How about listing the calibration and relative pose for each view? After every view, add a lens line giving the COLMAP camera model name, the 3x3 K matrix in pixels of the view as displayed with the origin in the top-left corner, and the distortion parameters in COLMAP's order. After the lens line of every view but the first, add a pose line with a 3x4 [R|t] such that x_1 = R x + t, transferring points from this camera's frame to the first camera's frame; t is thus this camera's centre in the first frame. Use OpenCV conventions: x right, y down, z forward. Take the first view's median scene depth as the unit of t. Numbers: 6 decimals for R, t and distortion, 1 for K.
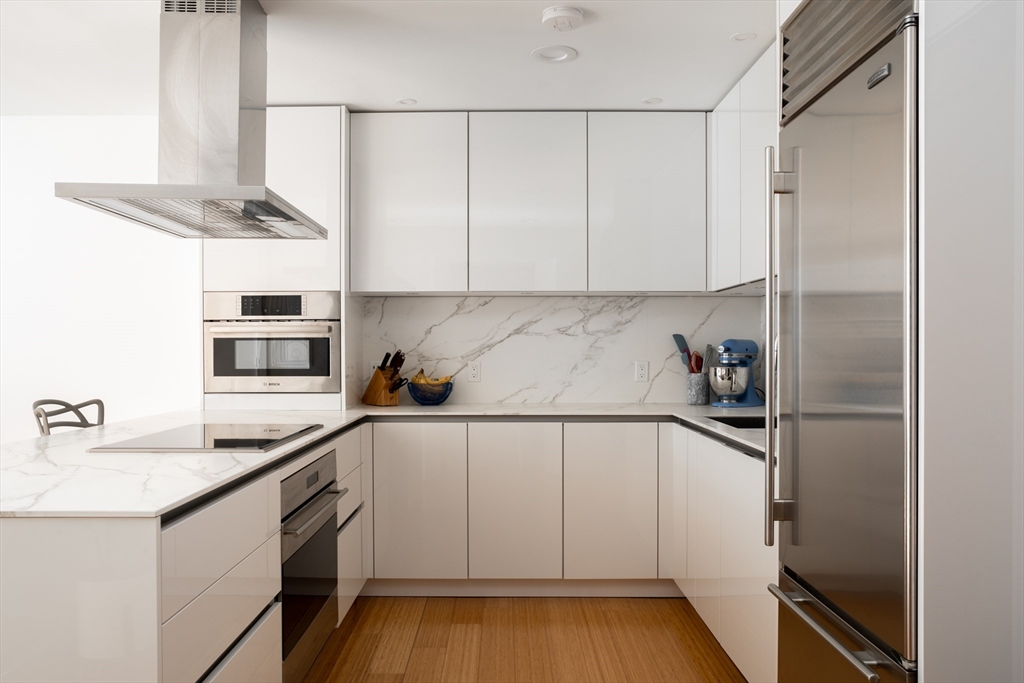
lens RADIAL K [[786.3, 0, 511.4], [0, 786.3, 353.8], [0, 0, 1]] dist [0.003201, 0.001267]
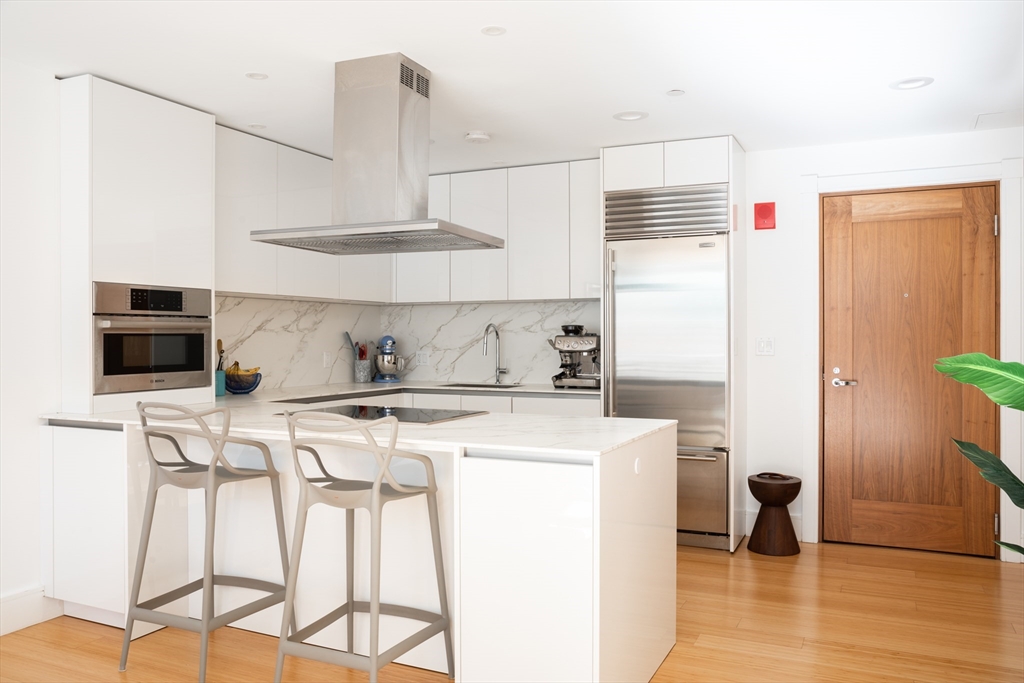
lens RADIAL K [[780.6, 0, 513.2], [0, 780.6, 357.2], [0, 0, 1]] dist [-0.037733, 0.003847]
pose [[0.431049, -0.022927, 0.902037, -0.927217], [0.012344, 0.999733, 0.019512, -0.003878], [-0.902244, 0.002724, 0.431217, 0.172932]]
